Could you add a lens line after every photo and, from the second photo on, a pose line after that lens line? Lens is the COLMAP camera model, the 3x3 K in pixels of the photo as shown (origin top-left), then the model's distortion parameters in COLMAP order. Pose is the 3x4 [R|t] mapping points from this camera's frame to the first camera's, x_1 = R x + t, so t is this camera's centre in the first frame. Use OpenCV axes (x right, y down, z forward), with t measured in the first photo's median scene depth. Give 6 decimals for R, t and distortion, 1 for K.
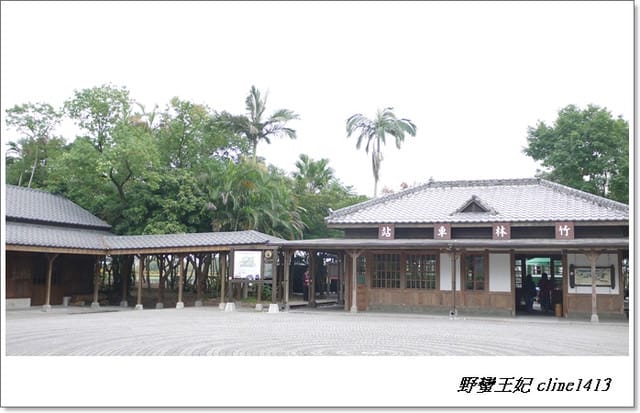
lens RADIAL K [[649.1, 0, 309.4], [0, 649.1, 178.9], [0, 0, 1]] dist [-0.024639, -0.015968]
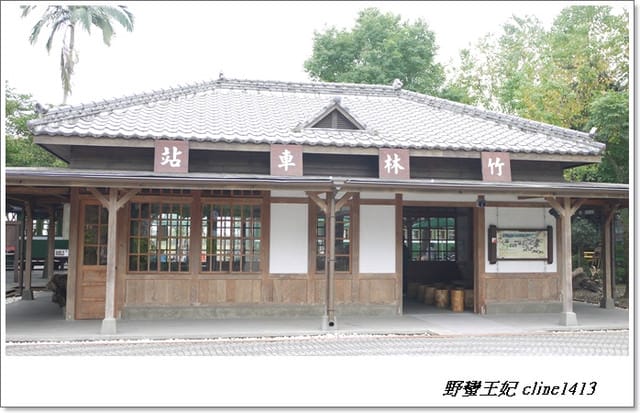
lens RADIAL K [[649.1, 0, 309.4], [0, 649.1, 178.9], [0, 0, 1]] dist [-0.024639, -0.015968]
pose [[0.842426, 0.037489, 0.537507, -0.055284], [-0.070043, 0.996731, 0.040259, 0.073812], [-0.534240, -0.071564, 0.842298, 0.557468]]
